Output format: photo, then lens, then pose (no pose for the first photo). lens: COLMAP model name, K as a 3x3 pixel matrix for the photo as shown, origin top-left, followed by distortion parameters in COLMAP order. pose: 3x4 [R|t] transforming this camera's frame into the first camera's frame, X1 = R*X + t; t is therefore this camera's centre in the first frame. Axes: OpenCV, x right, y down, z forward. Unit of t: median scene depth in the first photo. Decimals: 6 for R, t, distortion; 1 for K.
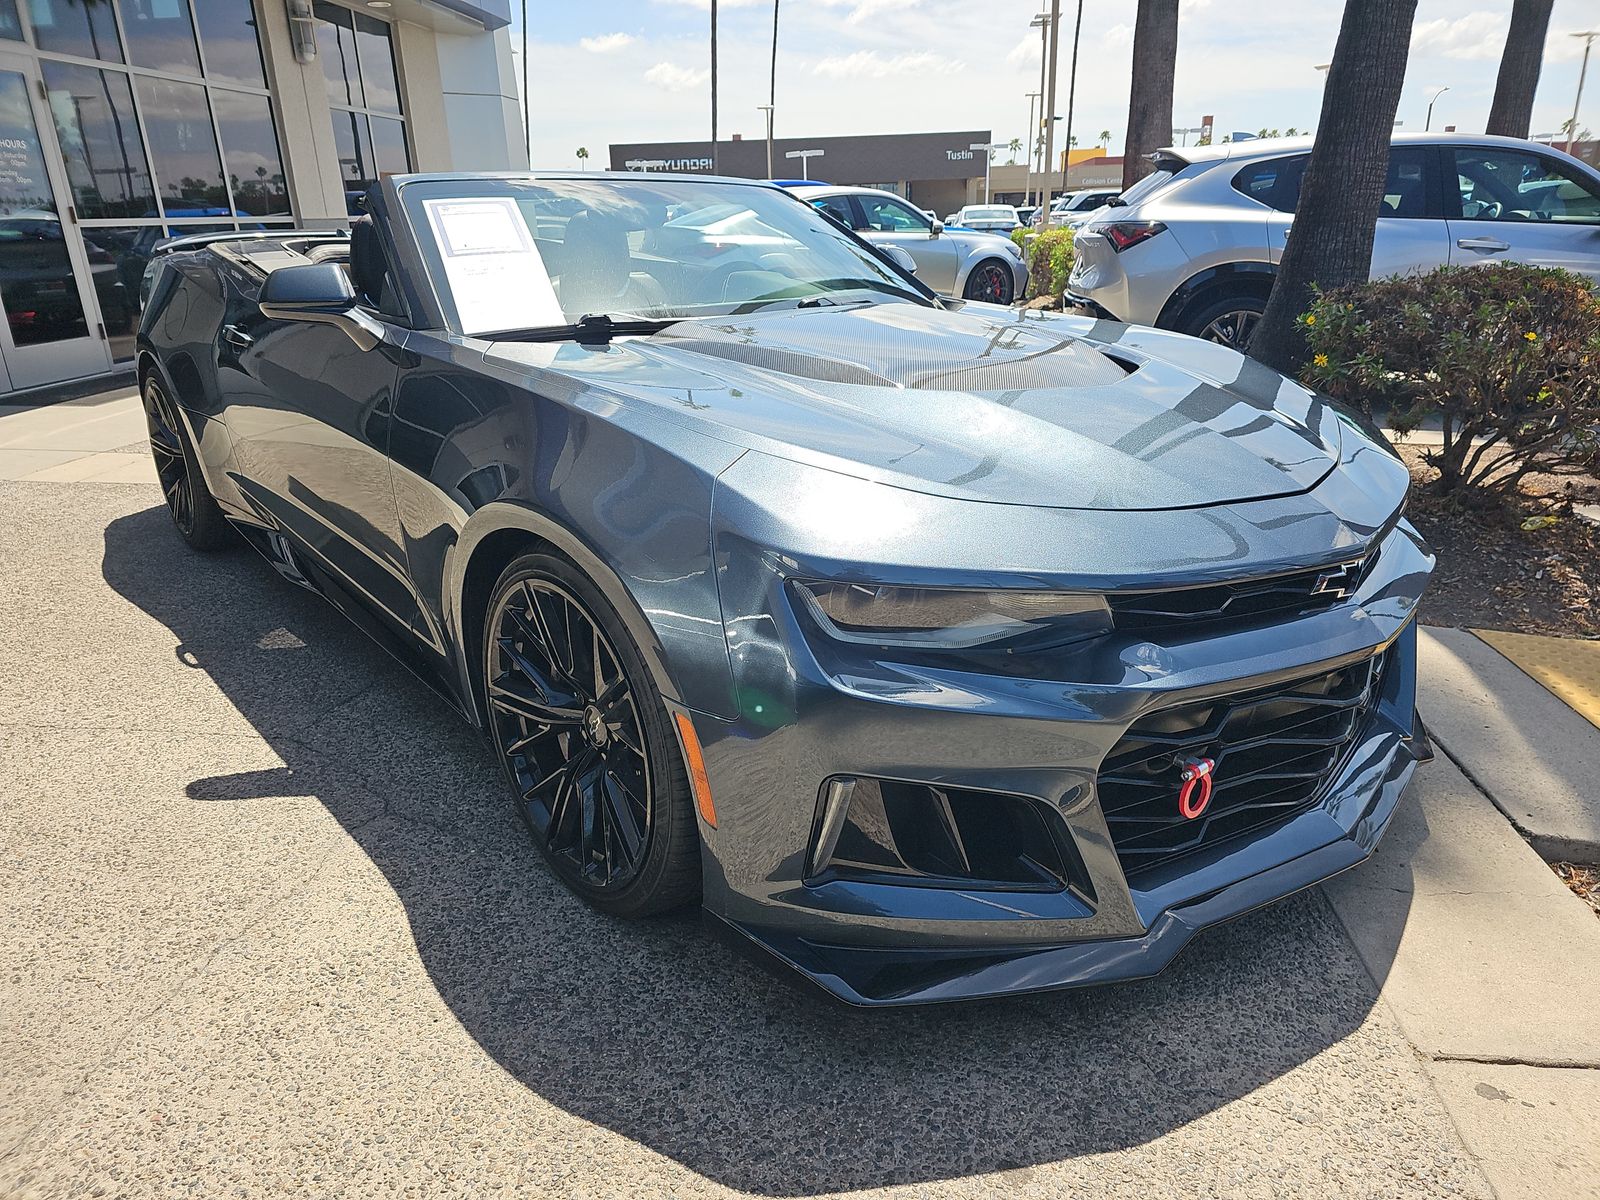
lens RADIAL K [[1054.7, 0, 800.0], [0, 1054.7, 600.0], [0, 0, 1]] dist [0.032363, -0.026619]
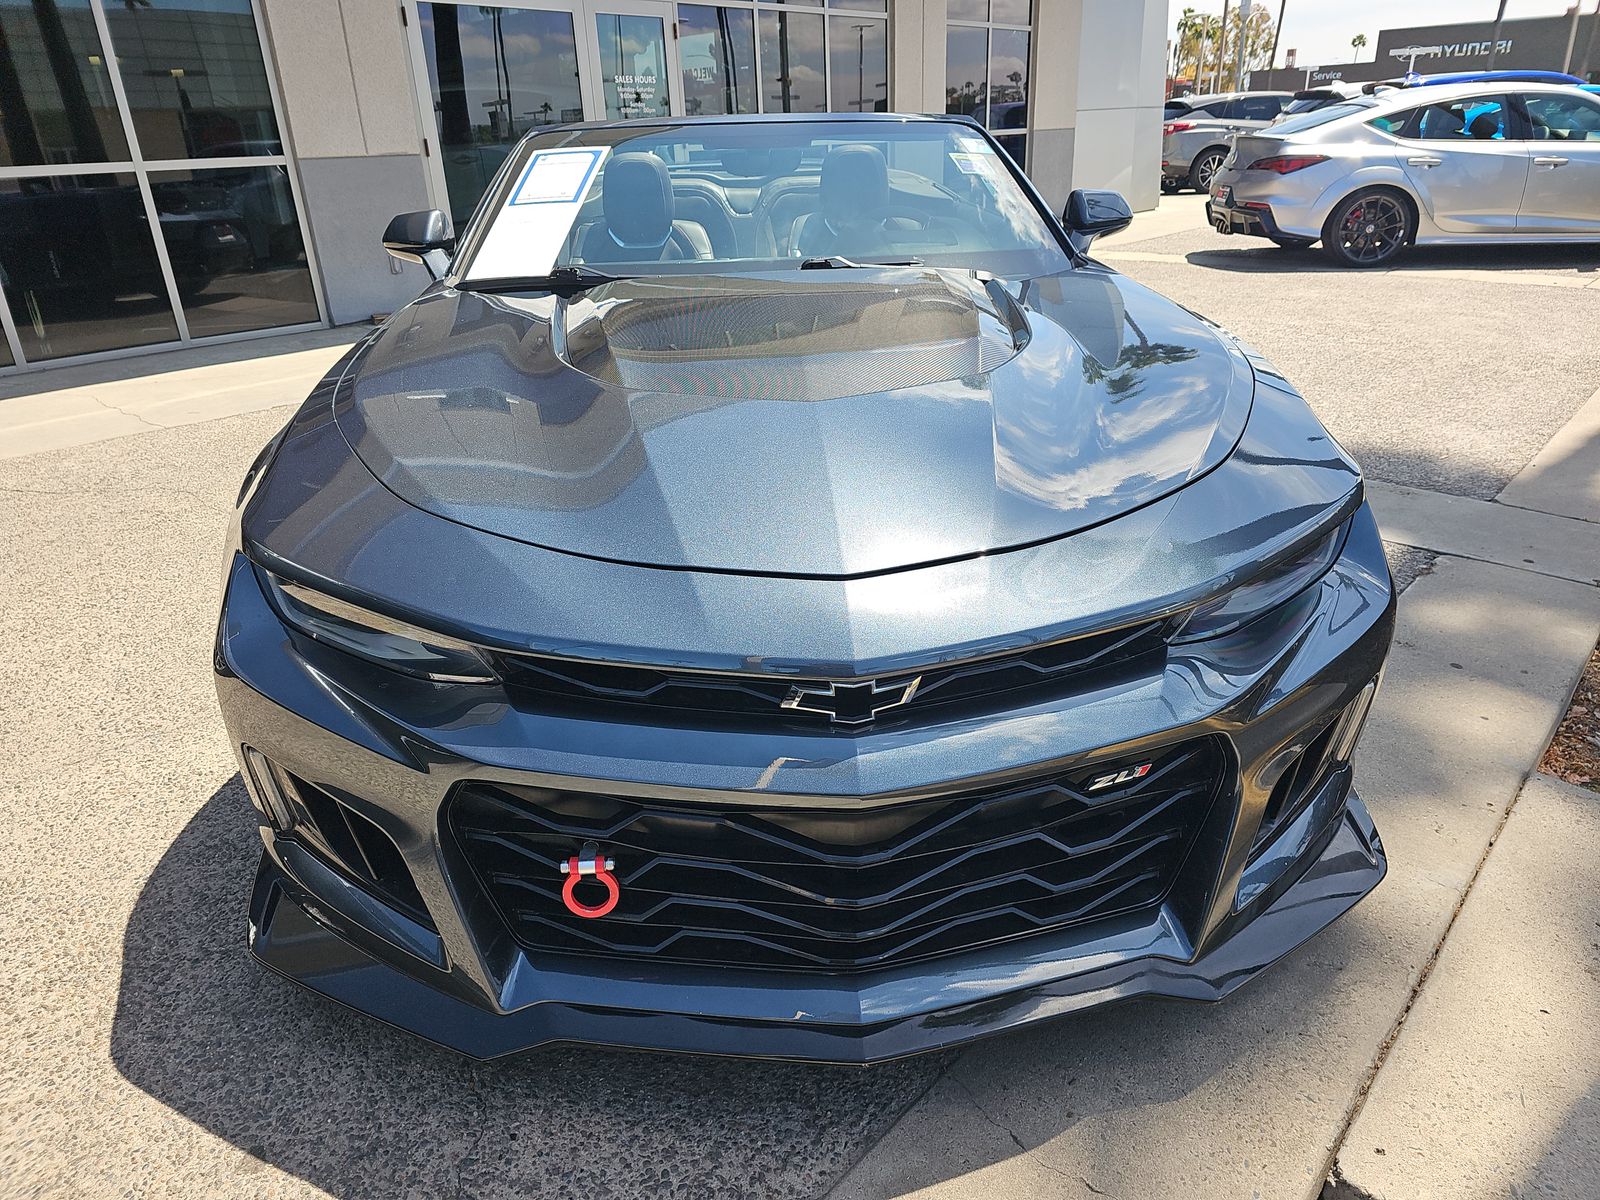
lens RADIAL K [[1054.7, 0, 800.0], [0, 1054.7, 600.0], [0, 0, 1]] dist [0.032363, -0.026619]
pose [[0.812585, 0.225104, -0.537618, 0.549500], [-0.182590, 0.974293, 0.131966, -0.114890], [0.553504, -0.009071, 0.832797, 0.227298]]
